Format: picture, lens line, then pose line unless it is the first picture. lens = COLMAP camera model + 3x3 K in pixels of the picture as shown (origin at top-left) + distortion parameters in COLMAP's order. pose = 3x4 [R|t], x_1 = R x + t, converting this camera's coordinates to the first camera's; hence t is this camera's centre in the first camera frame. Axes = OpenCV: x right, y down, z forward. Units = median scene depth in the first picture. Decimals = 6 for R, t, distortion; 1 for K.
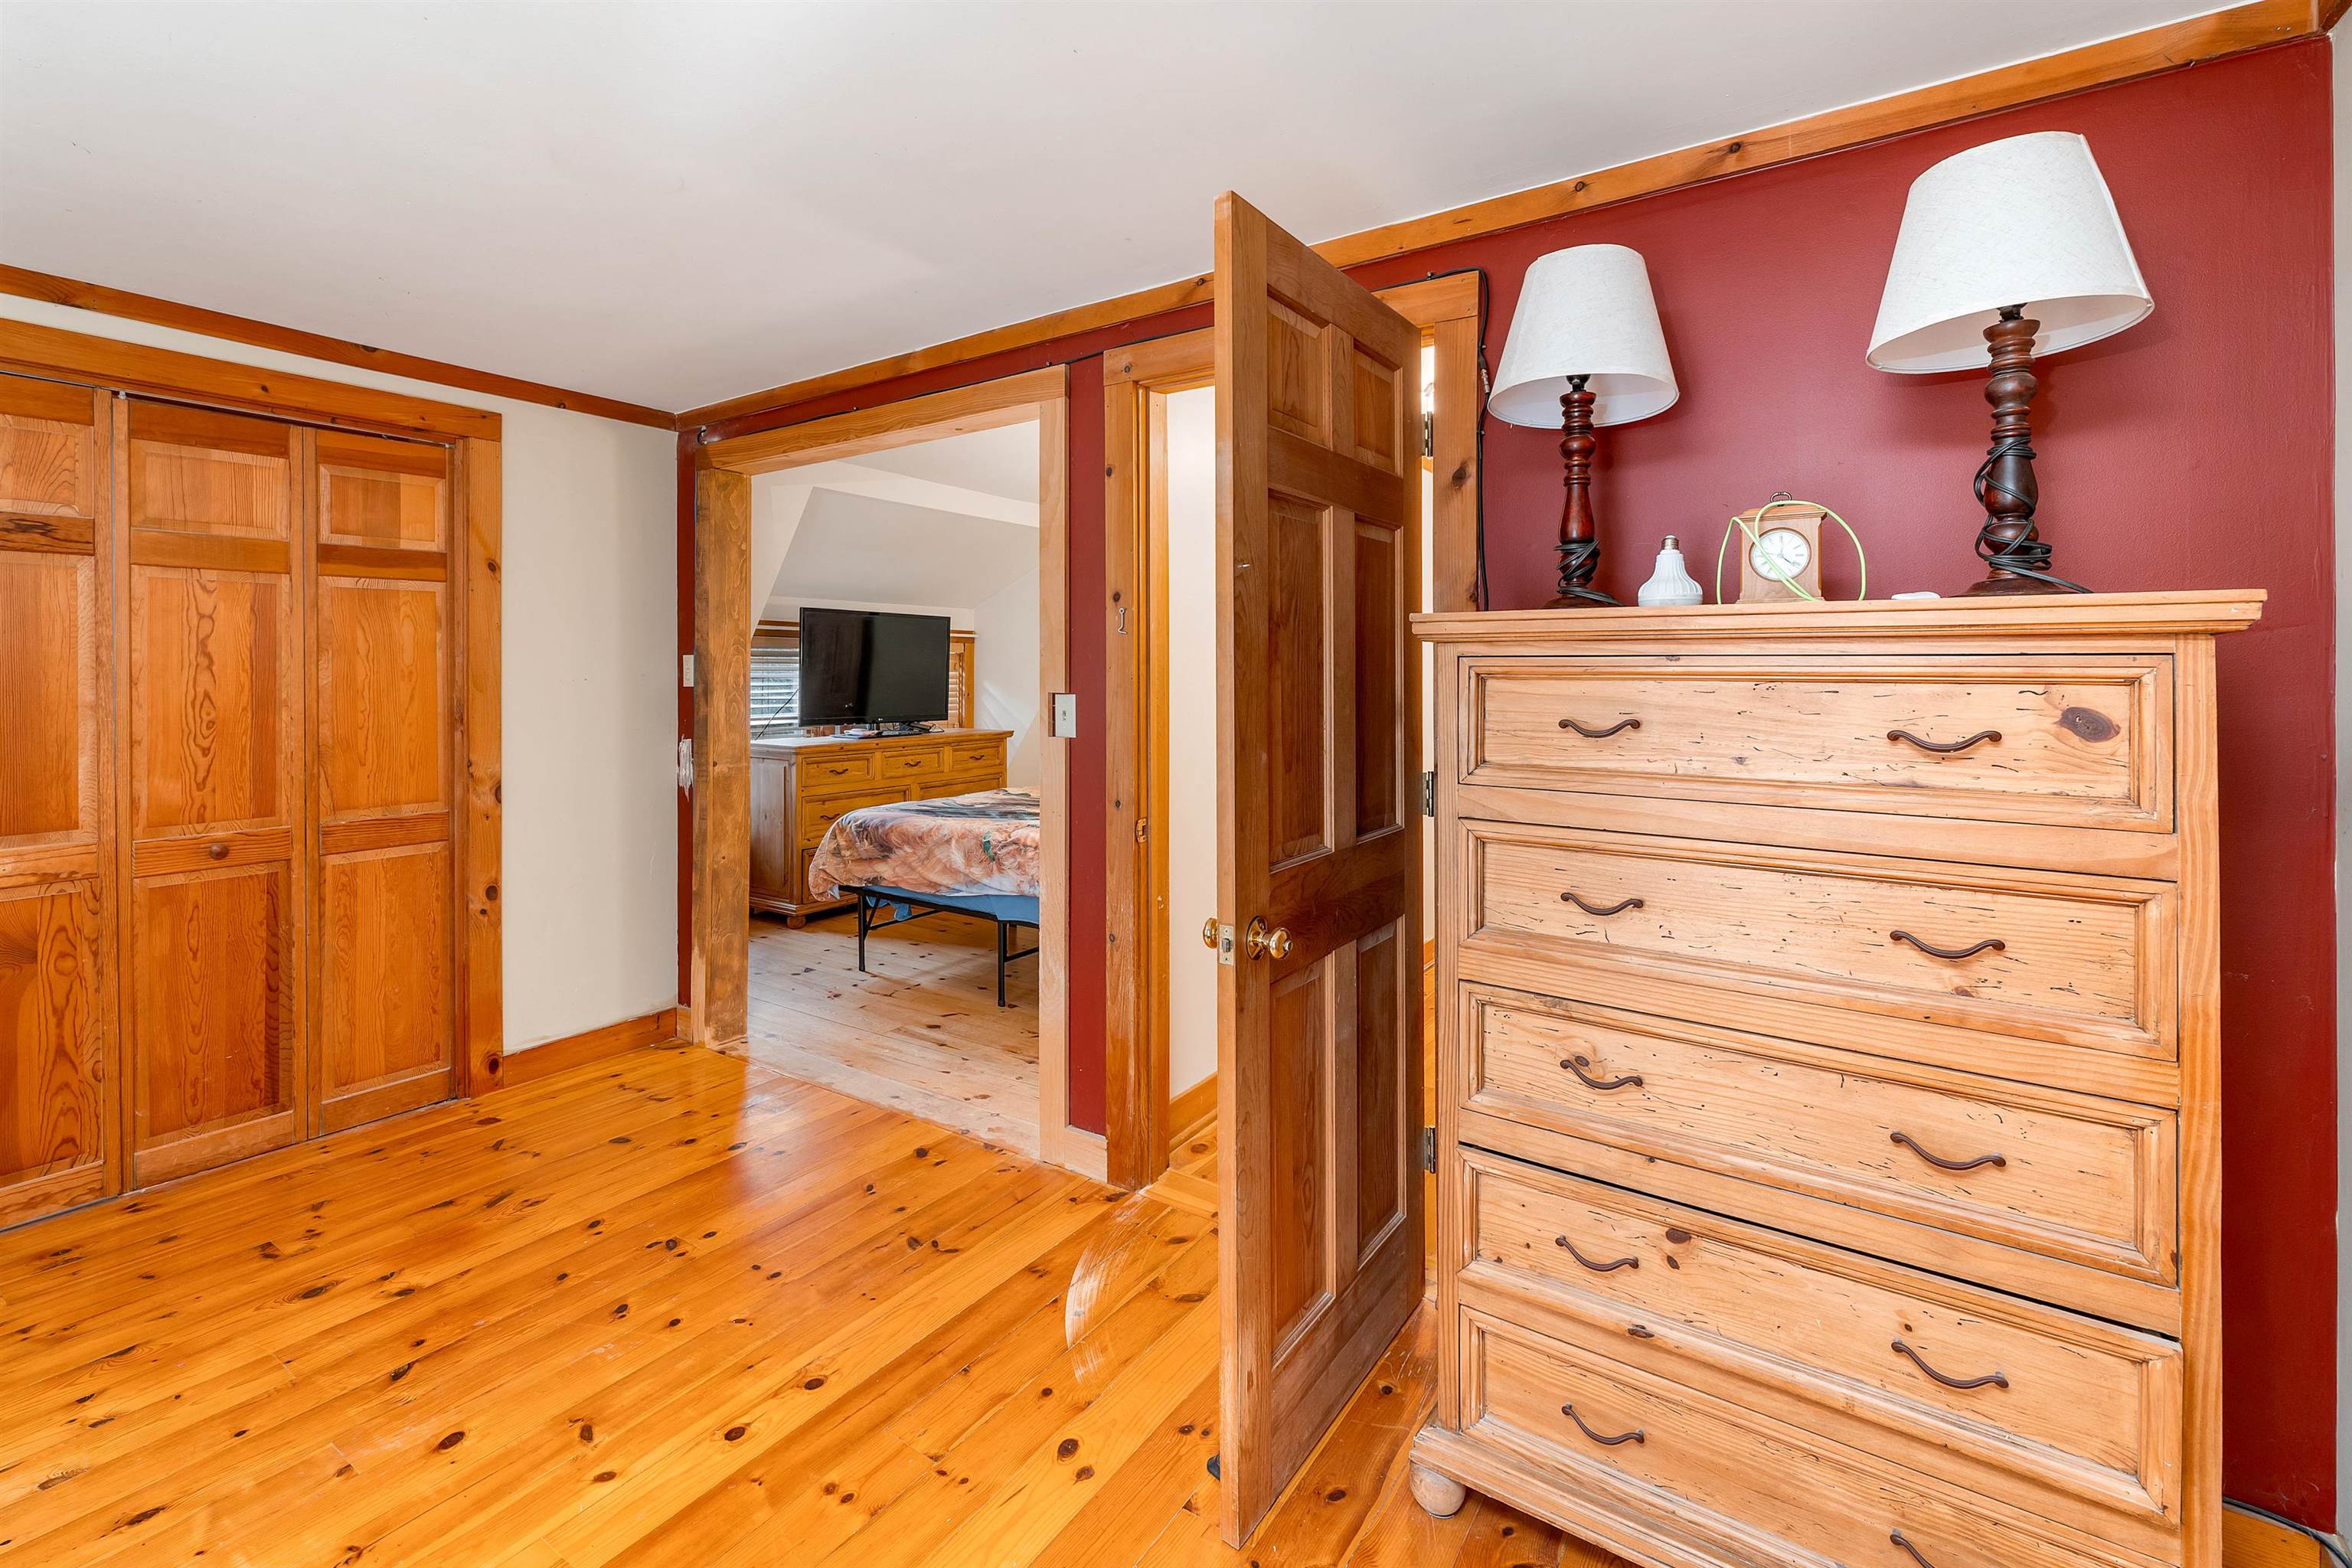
lens RADIAL K [[1025.9, 0, 1170.4], [0, 1025.9, 680.3], [0, 0, 1]] dist [0.001411, 0.000535]
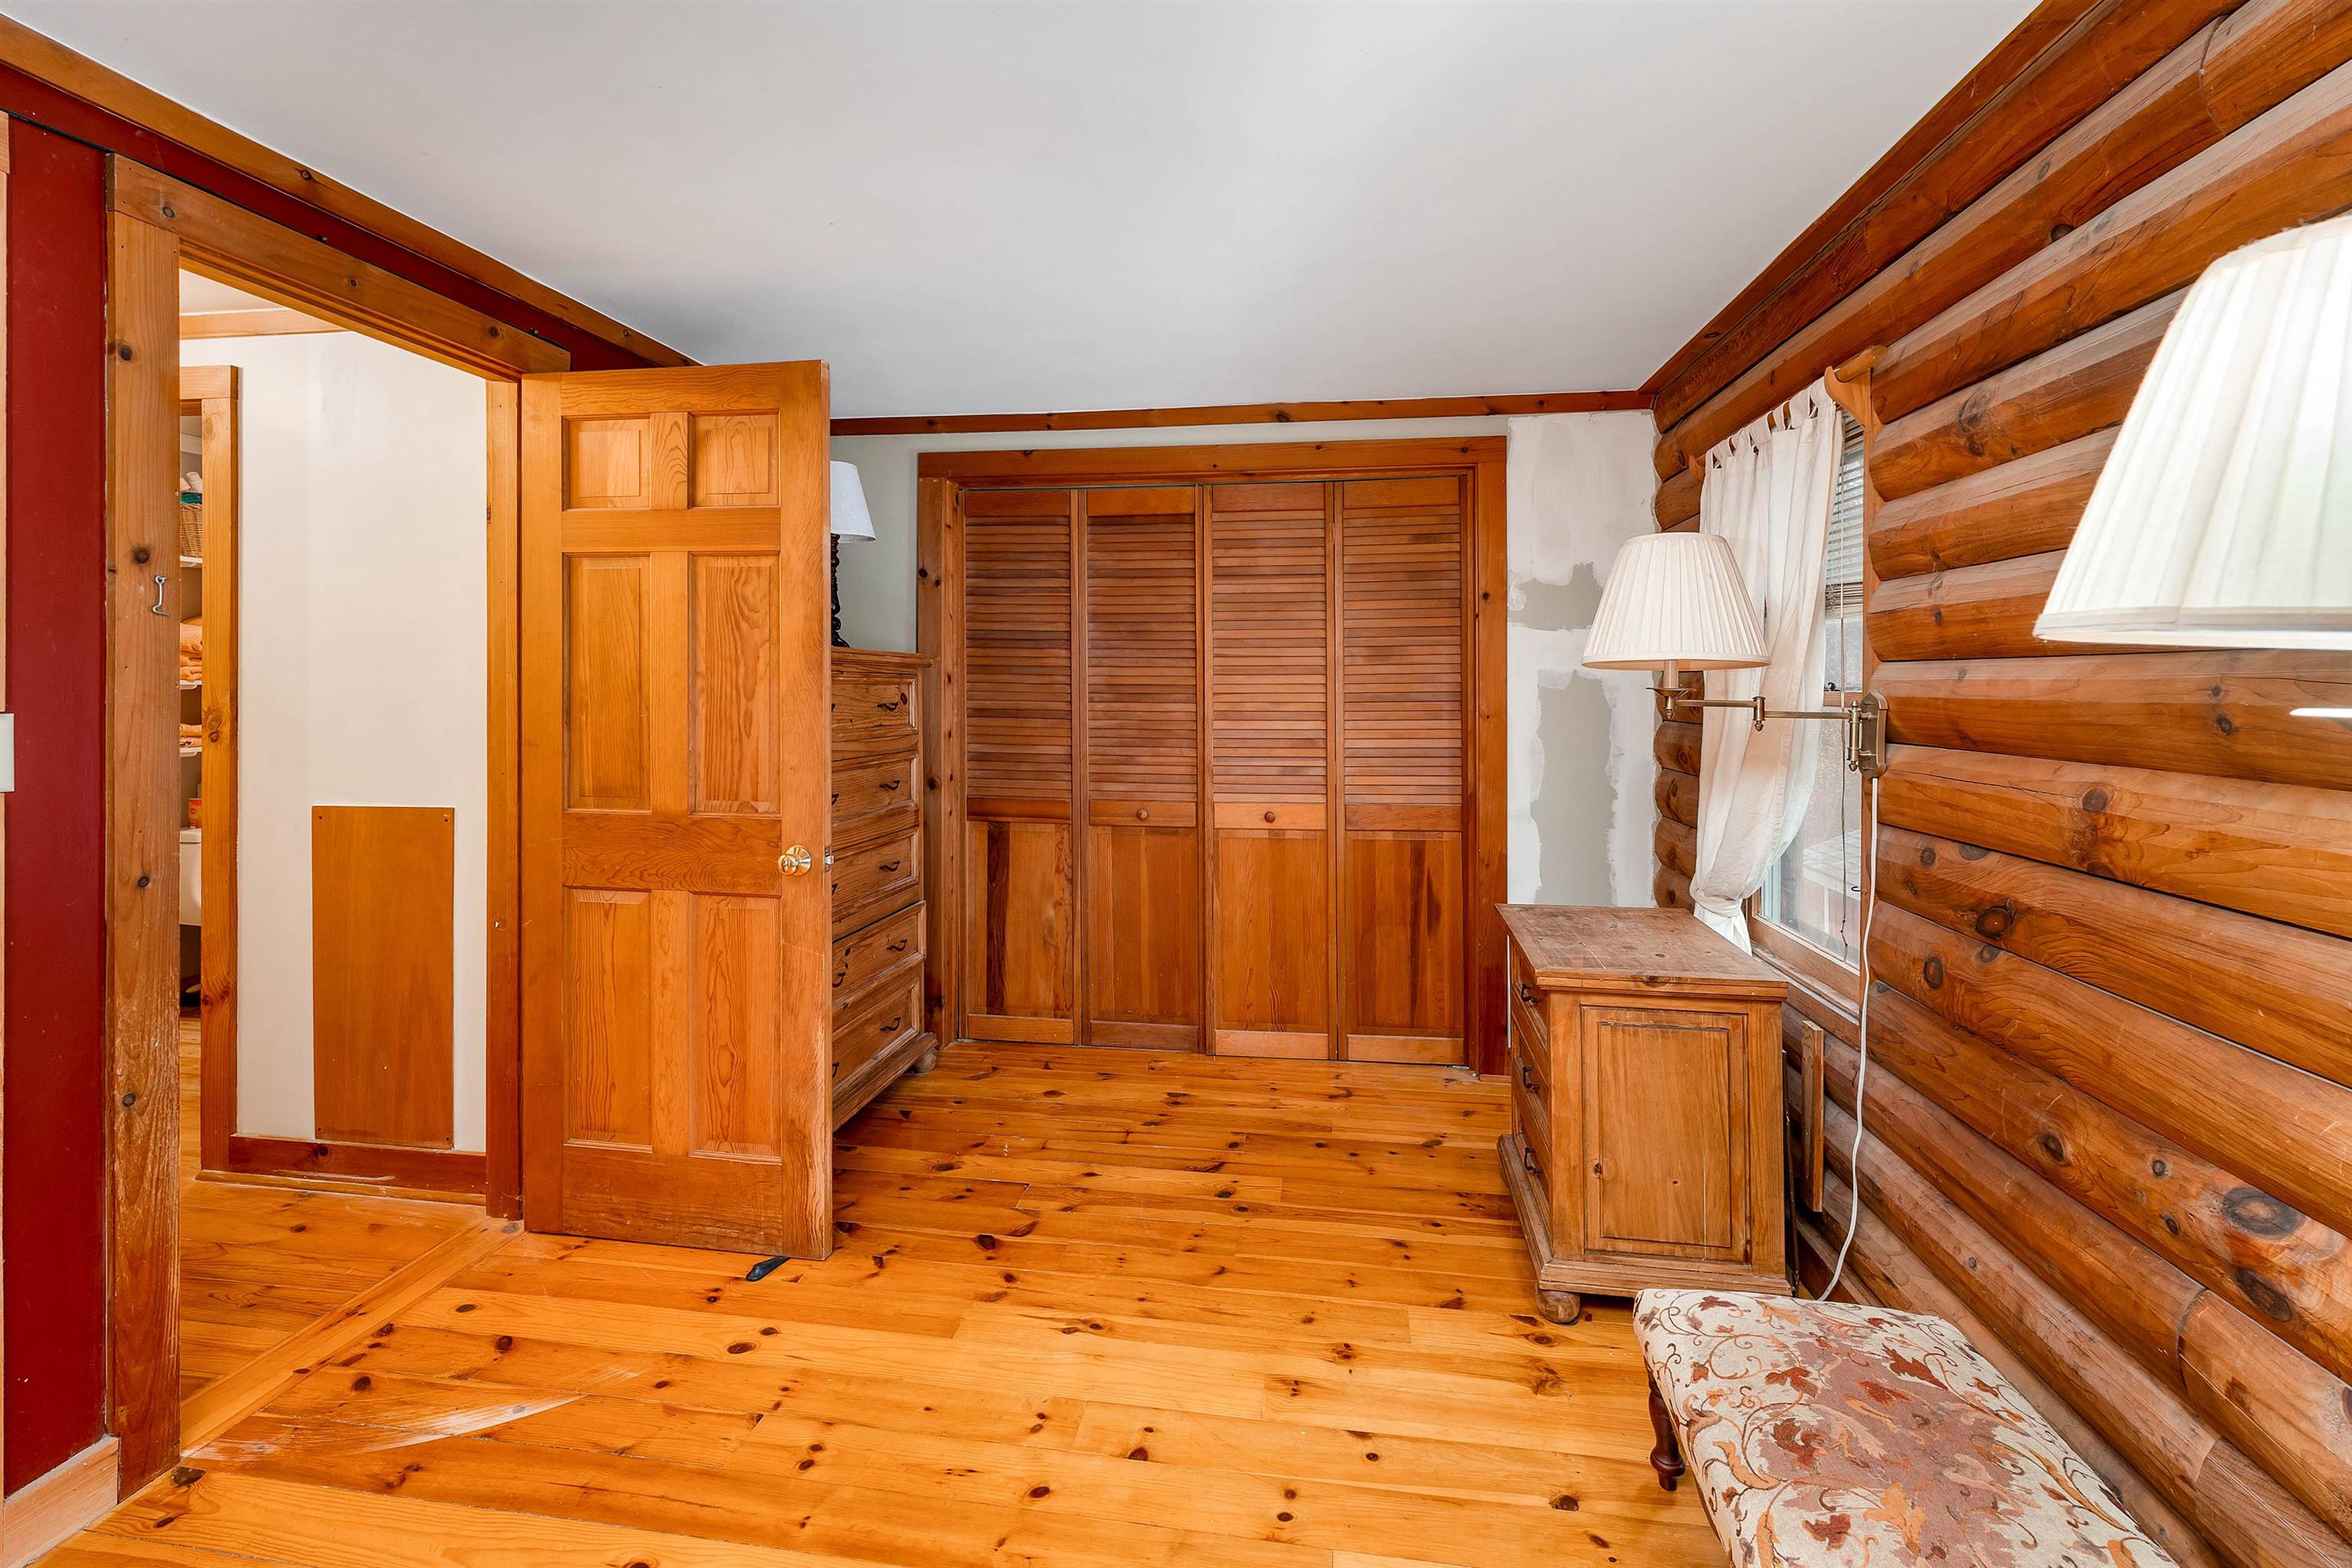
lens RADIAL K [[1025.9, 0, 1170.4], [0, 1025.9, 680.3], [0, 0, 1]] dist [0.001411, 0.000535]
pose [[-0.424514, 0.006392, 0.905399, -0.951527], [0.003312, 0.999979, -0.005506, 0.001593], [-0.905415, 0.000662, -0.424527, 0.735926]]
